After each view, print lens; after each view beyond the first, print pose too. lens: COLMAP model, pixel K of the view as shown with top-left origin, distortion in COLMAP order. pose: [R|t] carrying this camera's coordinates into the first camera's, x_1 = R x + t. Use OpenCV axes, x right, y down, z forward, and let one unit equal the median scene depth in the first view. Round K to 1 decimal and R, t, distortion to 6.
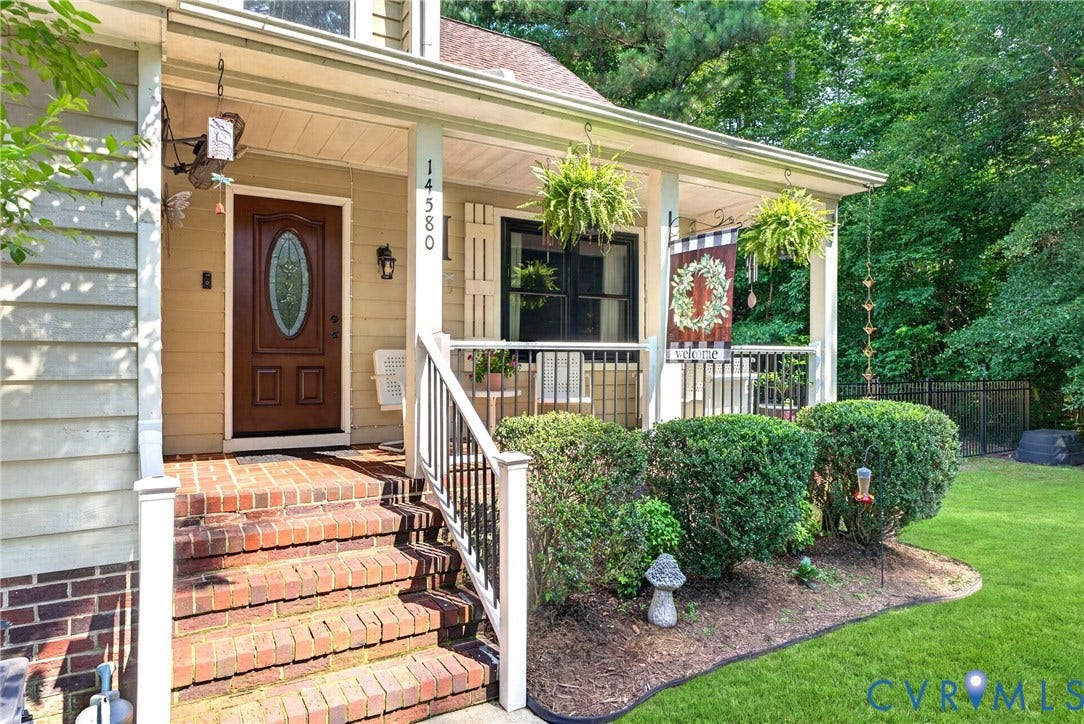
lens RADIAL K [[603.2, 0, 542.0], [0, 603.2, 362.0], [0, 0, 1]] dist [-0.000064, -0.000064]
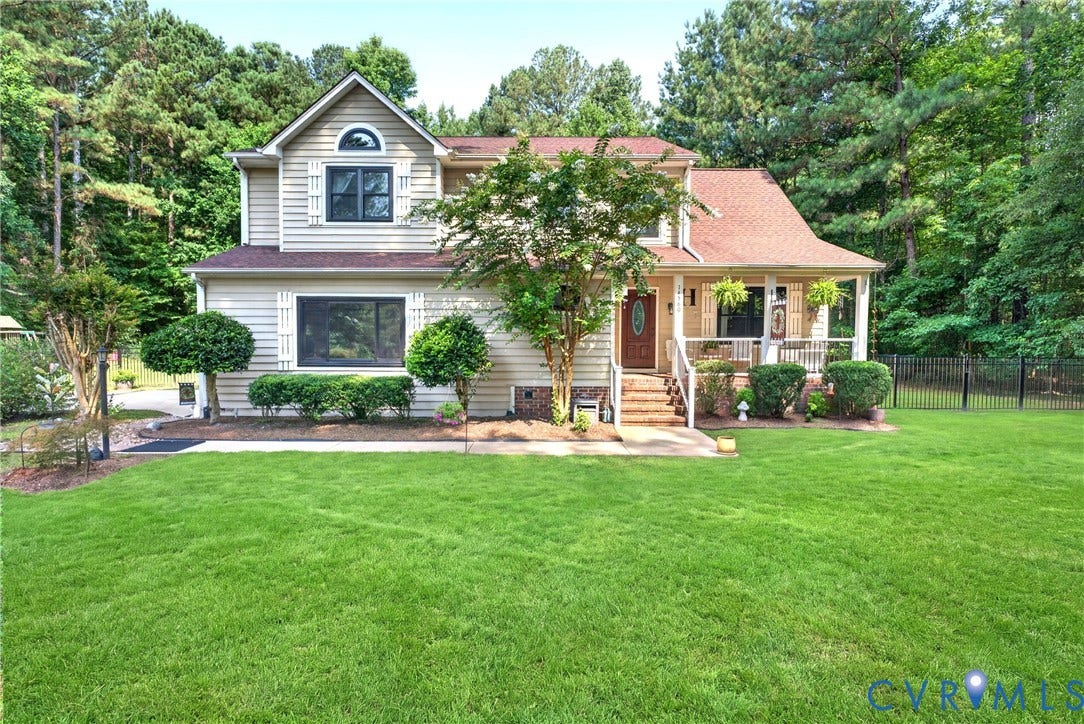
lens RADIAL K [[603.2, 0, 542.0], [0, 603.2, 362.0], [0, 0, 1]] dist [-0.000064, -0.000064]
pose [[0.861981, 0.019494, -0.506566, 0.705957], [-0.003256, 0.999453, 0.032921, -0.010187], [0.506930, -0.026728, 0.861572, -1.874831]]
